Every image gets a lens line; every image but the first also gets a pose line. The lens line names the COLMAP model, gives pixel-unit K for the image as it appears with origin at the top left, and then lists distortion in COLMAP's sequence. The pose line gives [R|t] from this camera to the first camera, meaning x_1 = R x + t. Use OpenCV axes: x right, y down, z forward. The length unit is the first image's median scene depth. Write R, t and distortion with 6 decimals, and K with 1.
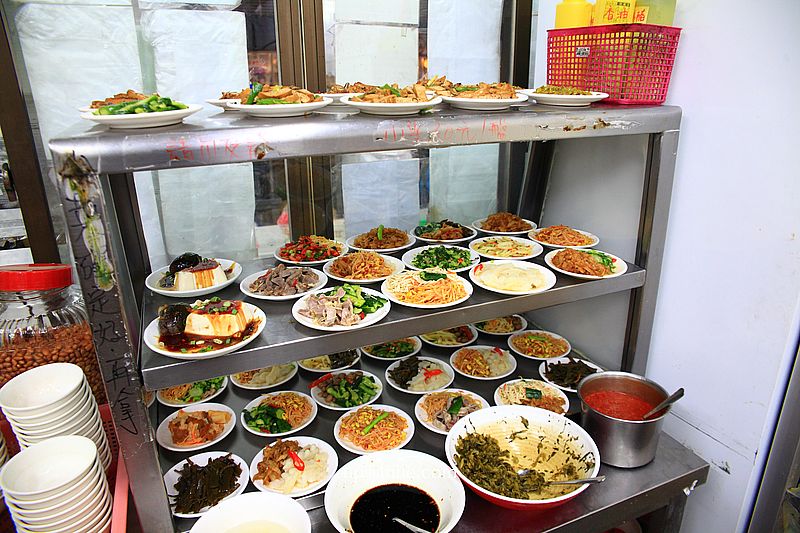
lens RADIAL K [[563.2, 0, 401.0], [0, 563.2, 264.7], [0, 0, 1]] dist [-0.093022, 0.008841]
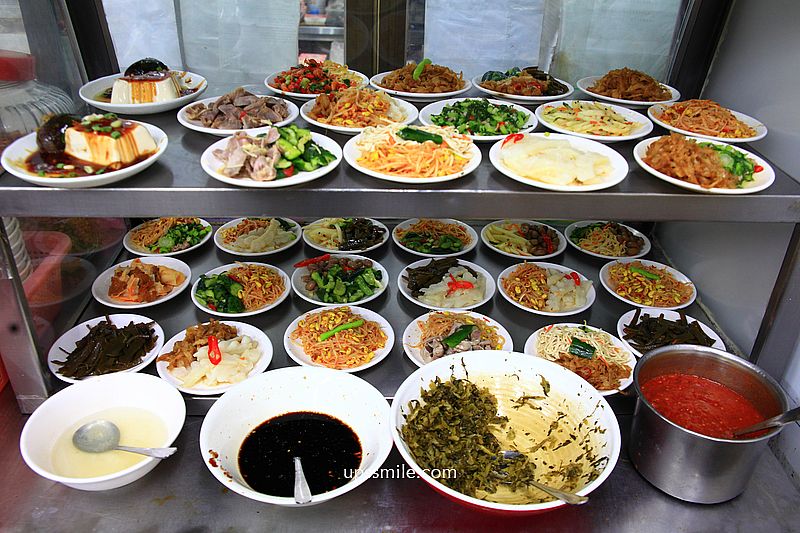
lens RADIAL K [[712.2, 0, 400.1], [0, 712.2, 267.8], [0, 0, 1]] dist [-0.081856, 0.000869]
pose [[0.927060, 0.219687, -0.303806, 0.283412], [-0.160288, 0.964790, 0.208538, 0.000180], [0.338922, -0.144631, 0.929631, 0.177262]]
